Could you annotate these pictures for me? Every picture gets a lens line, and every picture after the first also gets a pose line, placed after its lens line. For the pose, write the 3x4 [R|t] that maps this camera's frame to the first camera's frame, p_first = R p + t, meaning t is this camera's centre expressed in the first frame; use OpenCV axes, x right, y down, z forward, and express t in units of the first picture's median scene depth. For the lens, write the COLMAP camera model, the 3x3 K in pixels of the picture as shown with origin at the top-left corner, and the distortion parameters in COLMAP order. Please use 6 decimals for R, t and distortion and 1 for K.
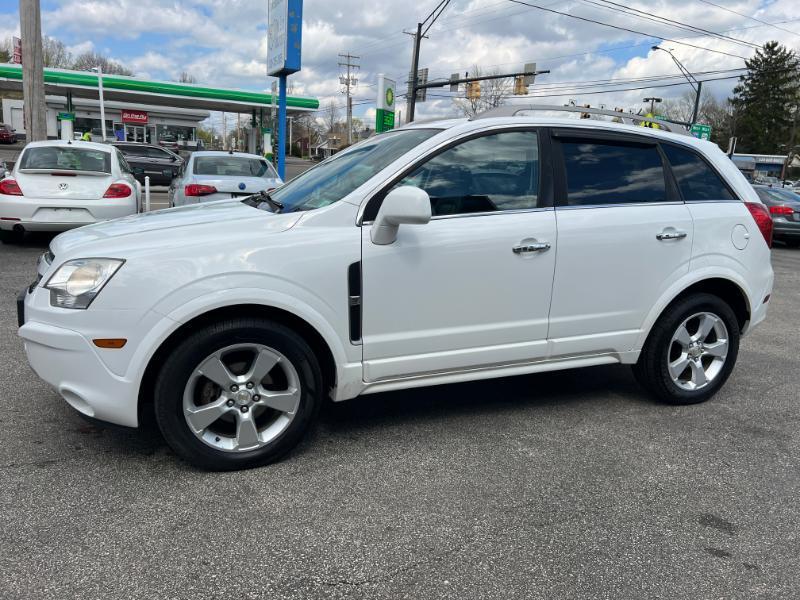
lens RADIAL K [[602.6, 0, 400.0], [0, 602.6, 300.0], [0, 0, 1]] dist [0.042518, -0.049134]
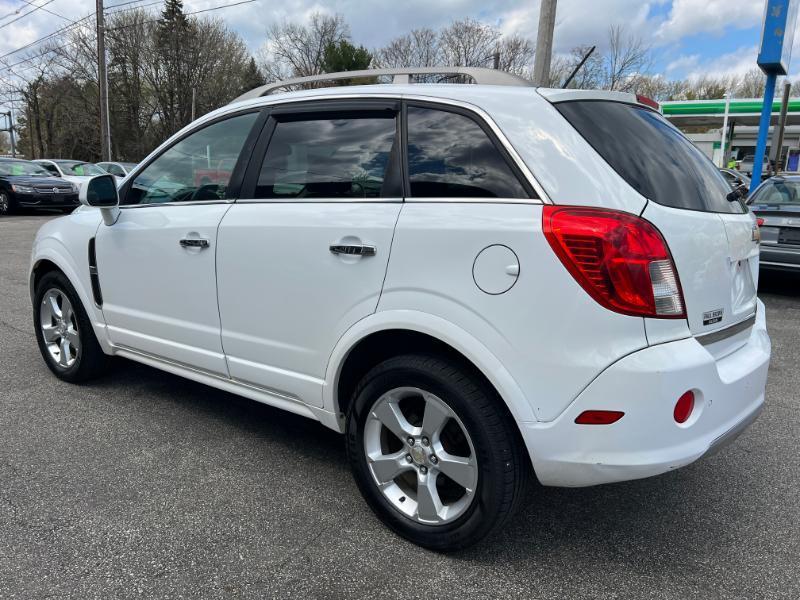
lens RADIAL K [[607.2, 0, 397.3], [0, 607.2, 304.3], [0, 0, 1]] dist [0.038197, -0.052034]
pose [[0.500671, 0.148424, -0.852818, 0.873835], [-0.186462, 0.980555, 0.061187, -0.081970], [0.845317, 0.128384, 0.518611, 0.602354]]
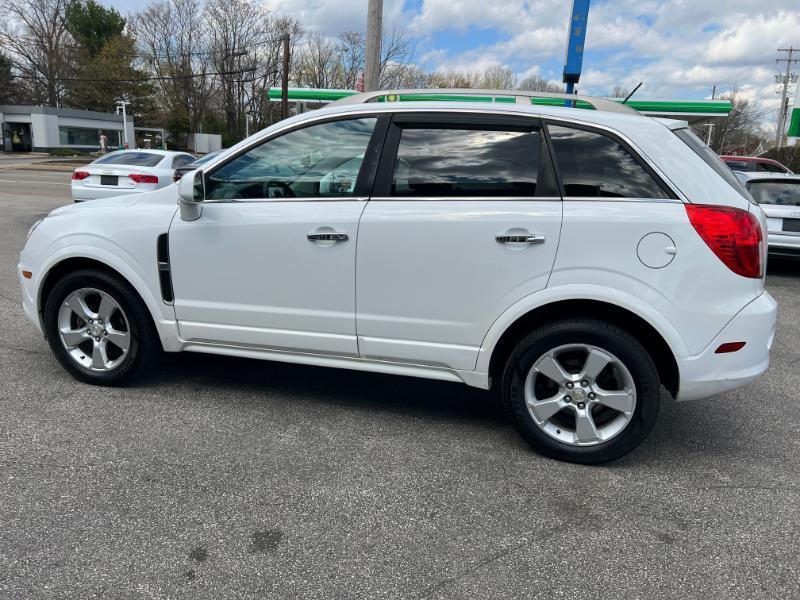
lens RADIAL K [[602.6, 0, 400.0], [0, 602.6, 300.0], [0, 0, 1]] dist [0.042518, -0.049134]
pose [[0.783498, 0.126924, -0.608293, 0.694917], [-0.139444, 0.989864, 0.026934, -0.020702], [0.605546, 0.063720, 0.793255, 0.229892]]
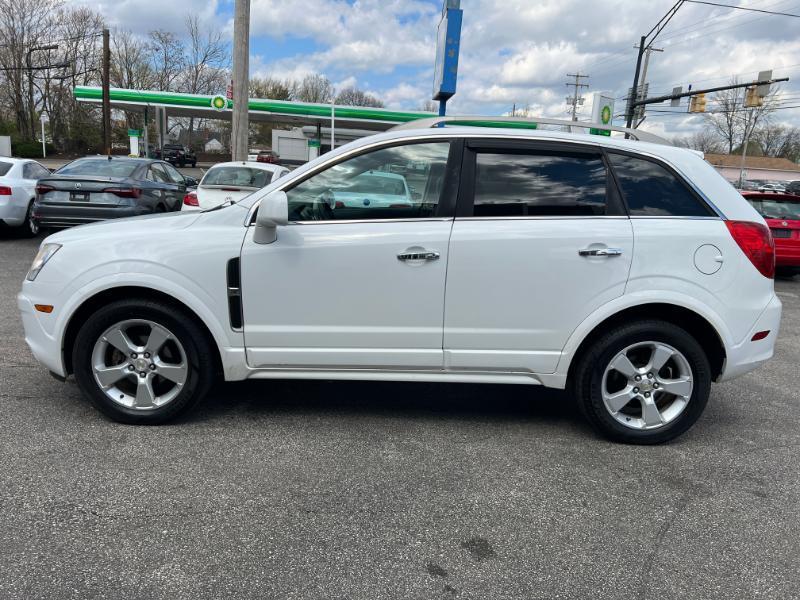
lens RADIAL K [[602.6, 0, 400.0], [0, 602.6, 300.0], [0, 0, 1]] dist [0.042518, -0.049134]
pose [[0.929263, 0.074326, -0.361864, 0.425877], [-0.086592, 0.996085, -0.017774, 0.006398], [0.359126, 0.047851, 0.932062, 0.035946]]
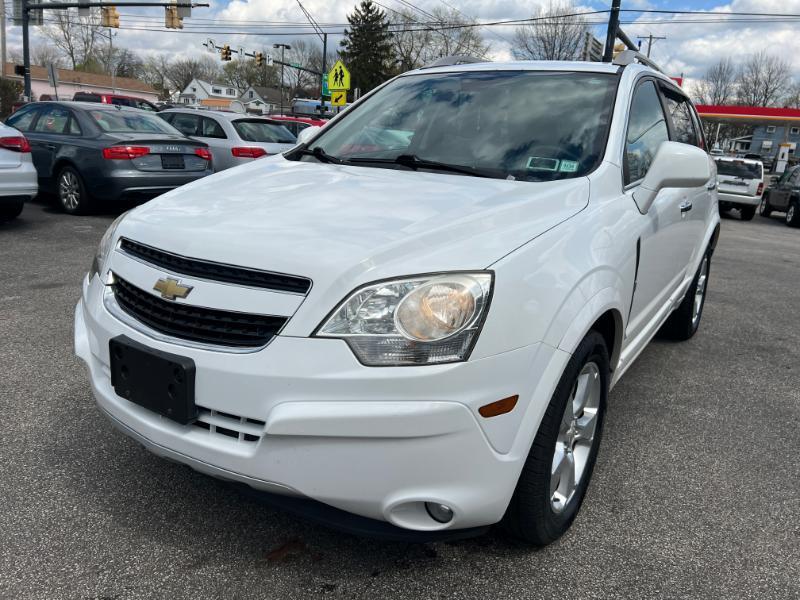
lens RADIAL K [[607.2, 0, 397.3], [0, 607.2, 304.3], [0, 0, 1]] dist [0.038197, -0.052034]
pose [[0.825786, -0.148045, 0.544207, -0.538498], [0.099142, 0.988012, 0.118338, -0.070586], [-0.555202, -0.043768, 0.830563, 0.332532]]
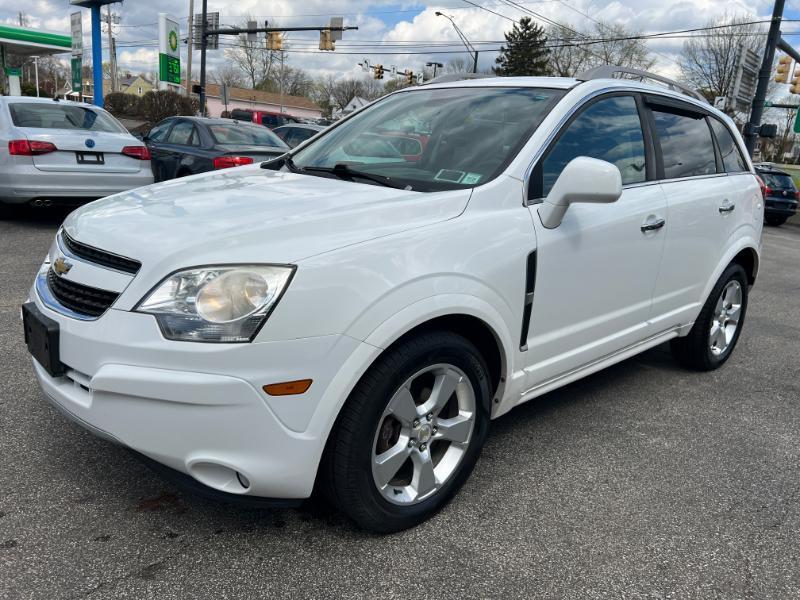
lens RADIAL K [[606.2, 0, 401.1], [0, 606.2, 301.7], [0, 0, 1]] dist [0.048171, -0.063244]
pose [[0.935957, -0.069440, 0.345199, -0.357952], [0.046597, 0.996166, 0.074046, -0.043344], [-0.349017, -0.053219, 0.935604, 0.191779]]
